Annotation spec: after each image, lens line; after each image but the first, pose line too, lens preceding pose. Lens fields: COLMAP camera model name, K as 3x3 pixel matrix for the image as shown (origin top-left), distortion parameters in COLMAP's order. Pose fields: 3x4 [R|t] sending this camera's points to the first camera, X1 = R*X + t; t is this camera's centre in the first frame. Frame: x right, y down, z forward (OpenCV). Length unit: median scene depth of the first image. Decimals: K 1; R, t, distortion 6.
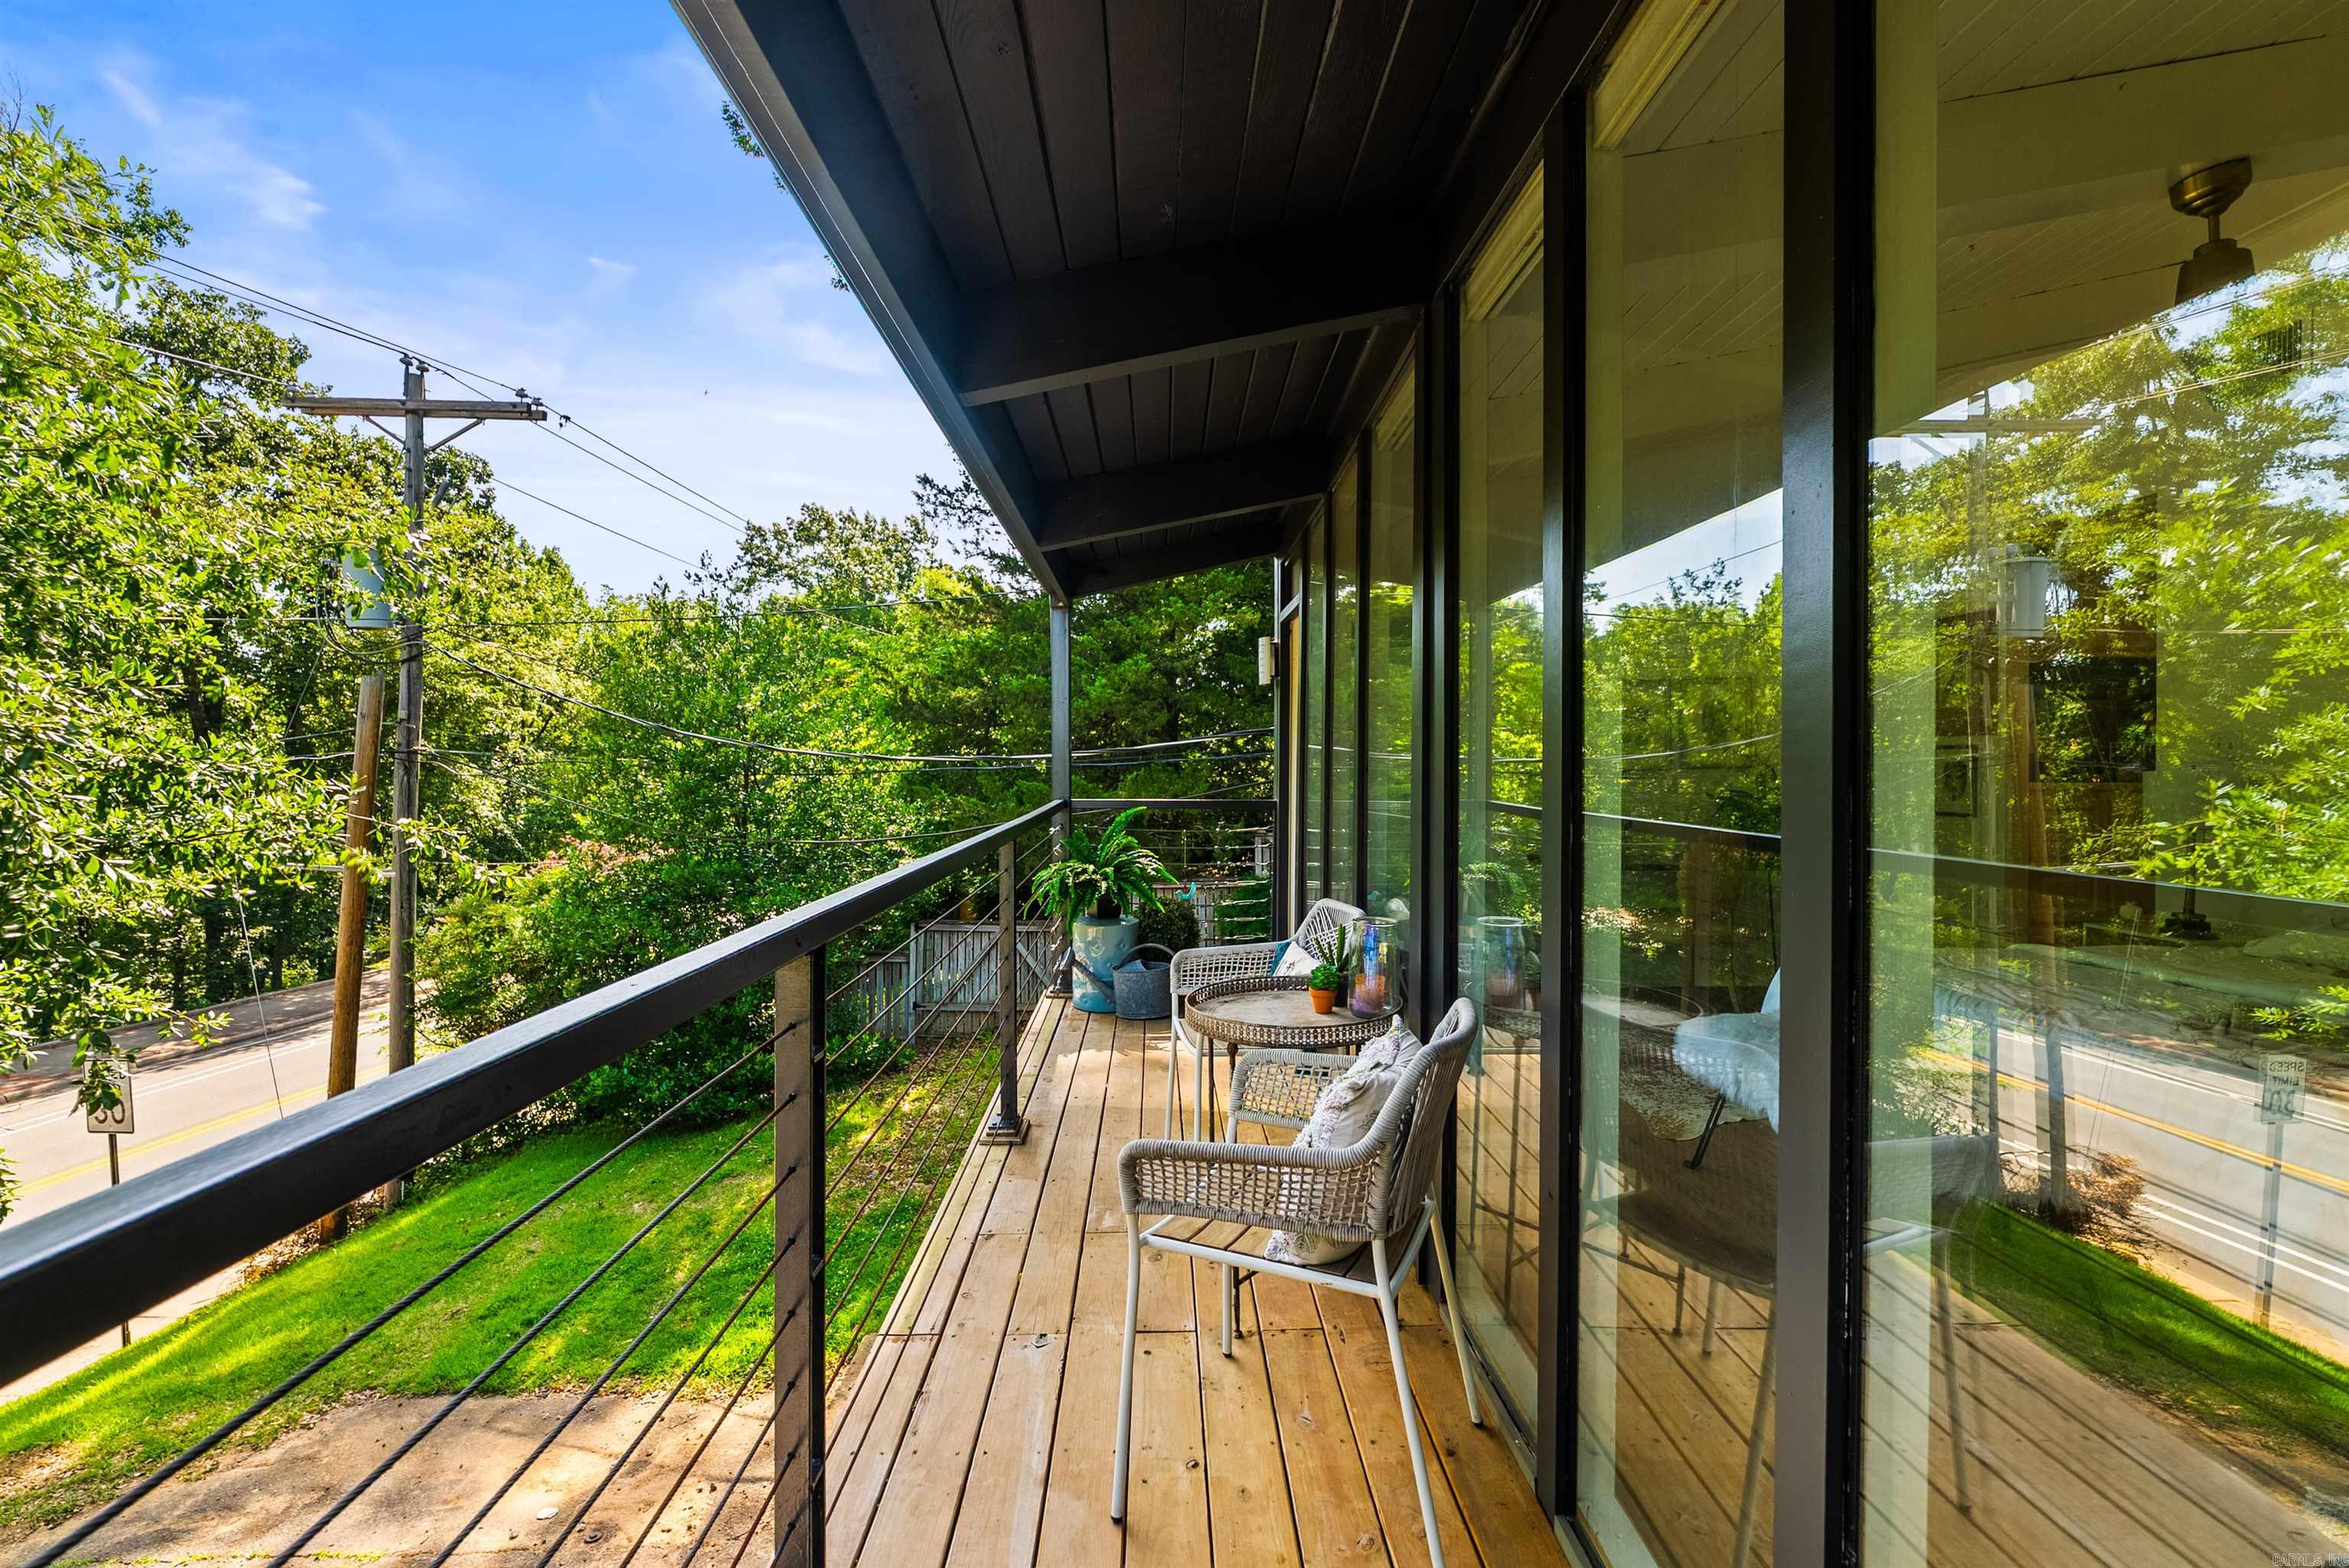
lens RADIAL K [[1056.8, 0, 1174.9], [0, 1056.8, 776.6], [0, 0, 1]] dist [-0.011346, 0.002673]
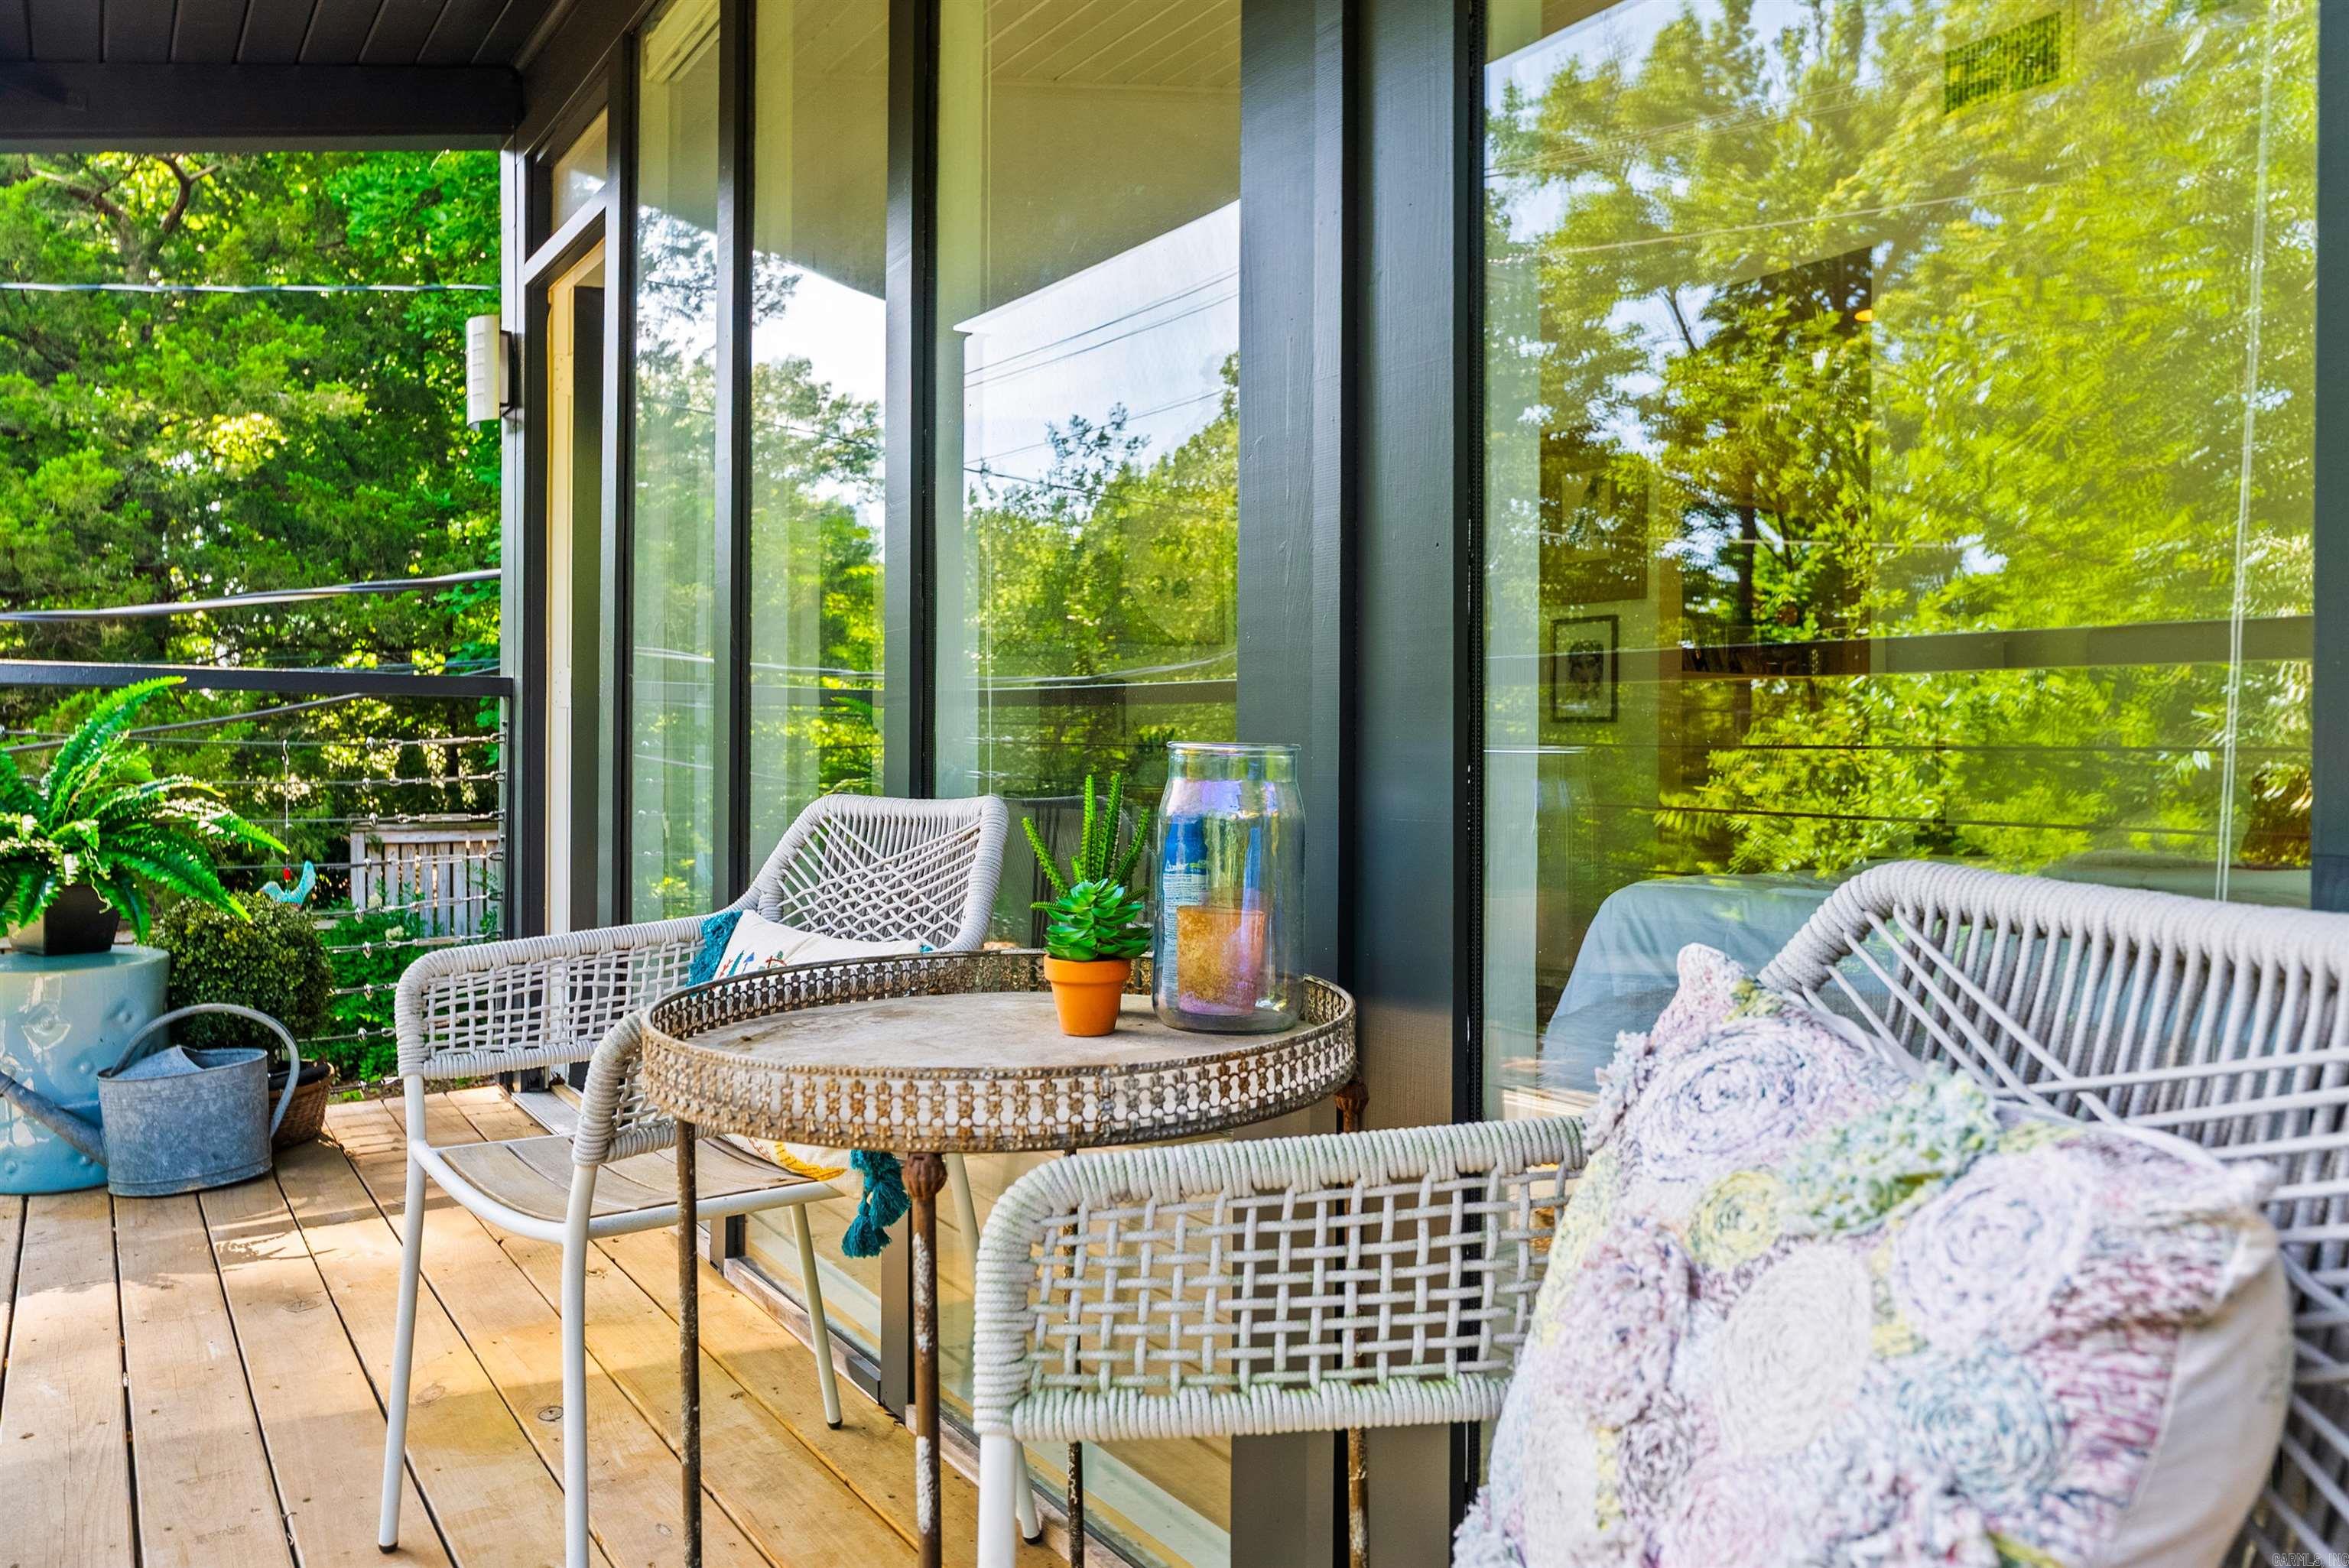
lens RADIAL K [[1642.5, 0, 1173.4], [0, 1642.5, 775.1], [0, 0, 1]] dist [-0.003552, 0.004785]
pose [[0.841103, -0.002460, 0.540870, -0.050211], [0.000321, 0.999992, 0.004050, 0.065042], [-0.540875, -0.003233, 0.841097, 0.259375]]
